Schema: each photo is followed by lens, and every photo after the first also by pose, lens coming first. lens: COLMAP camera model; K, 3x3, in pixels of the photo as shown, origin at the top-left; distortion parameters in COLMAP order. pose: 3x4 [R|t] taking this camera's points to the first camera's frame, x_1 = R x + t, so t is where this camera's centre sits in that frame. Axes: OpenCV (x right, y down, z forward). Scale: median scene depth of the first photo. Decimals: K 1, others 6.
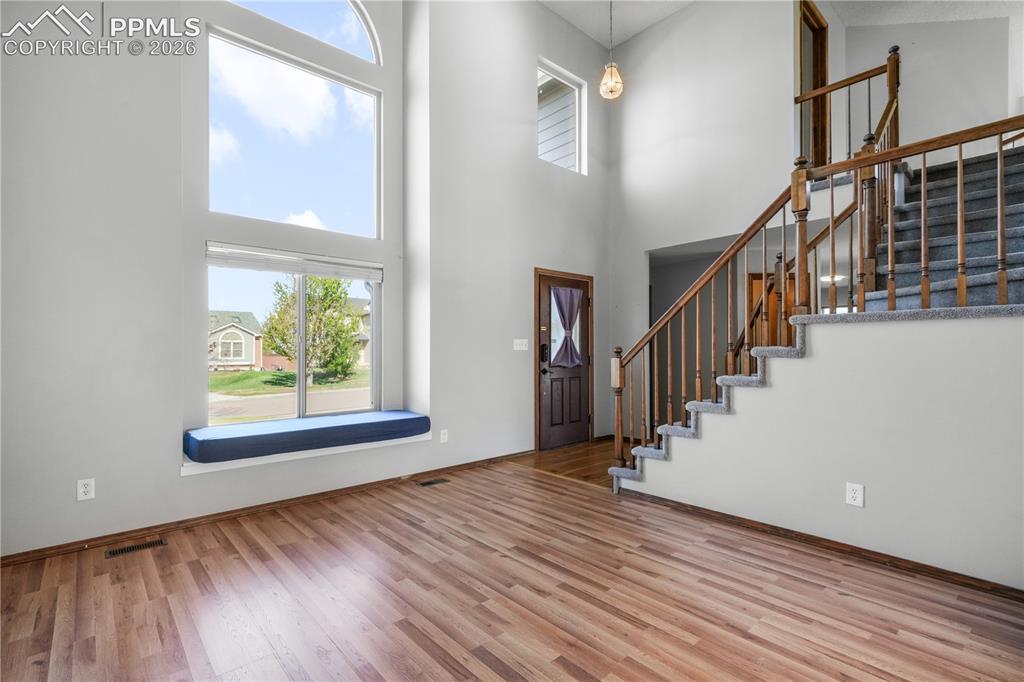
lens RADIAL K [[474.8, 0, 505.1], [0, 474.8, 365.2], [0, 0, 1]] dist [0.000207, 0.004387]
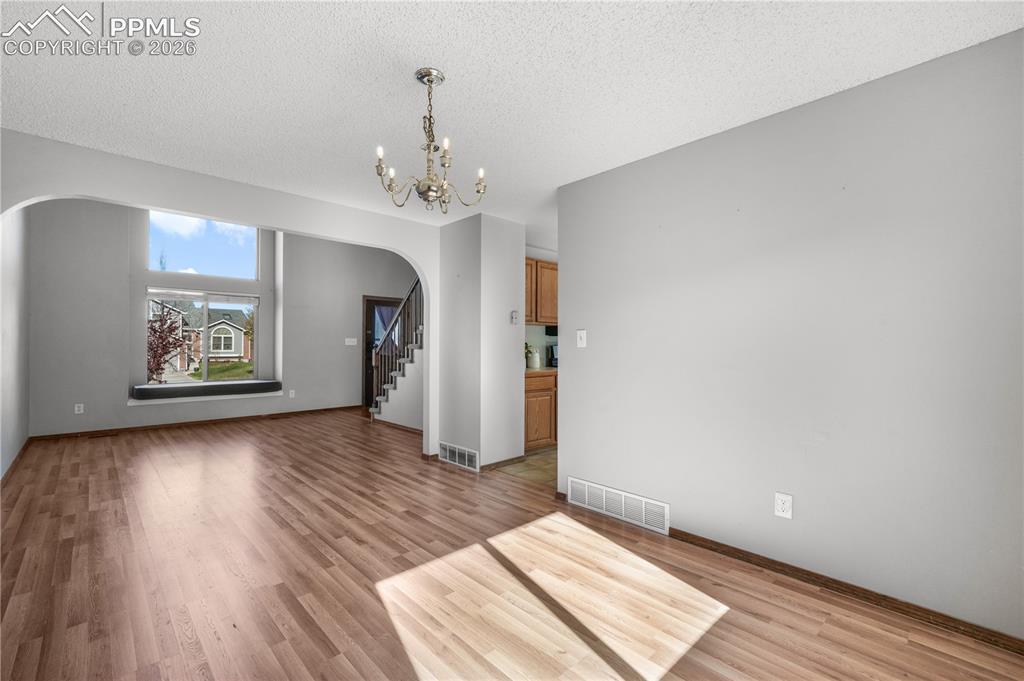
lens RADIAL K [[448.0, 0, 504.9], [0, 448.0, 326.5], [0, 0, 1]] dist [0.003486, 0.001287]
pose [[0.999440, 0.010571, 0.031757, 0.599199], [-0.008181, 0.997190, -0.074466, 0.020949], [-0.032455, 0.074165, 0.996718, -0.681890]]
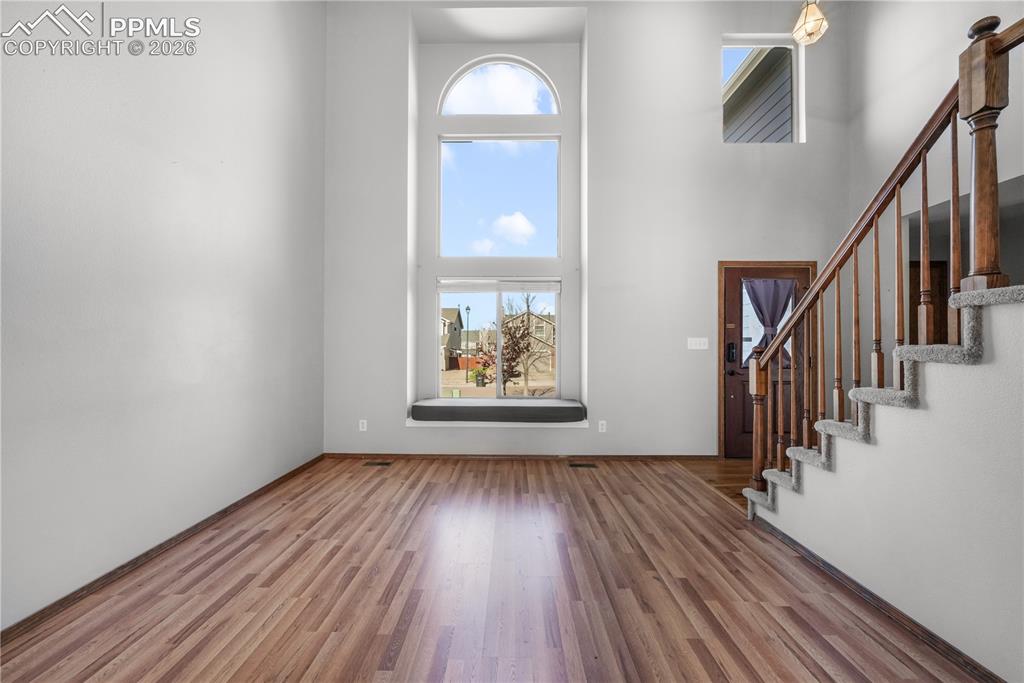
lens RADIAL K [[401.2, 0, 497.7], [0, 401.2, 359.4], [0, 0, 1]] dist [-0.015499, 0.001213]
pose [[0.736714, 0.023479, -0.675796, 0.323077], [-0.027258, 0.999616, 0.005015, -0.004668], [0.675655, 0.014726, 0.737071, 0.151792]]
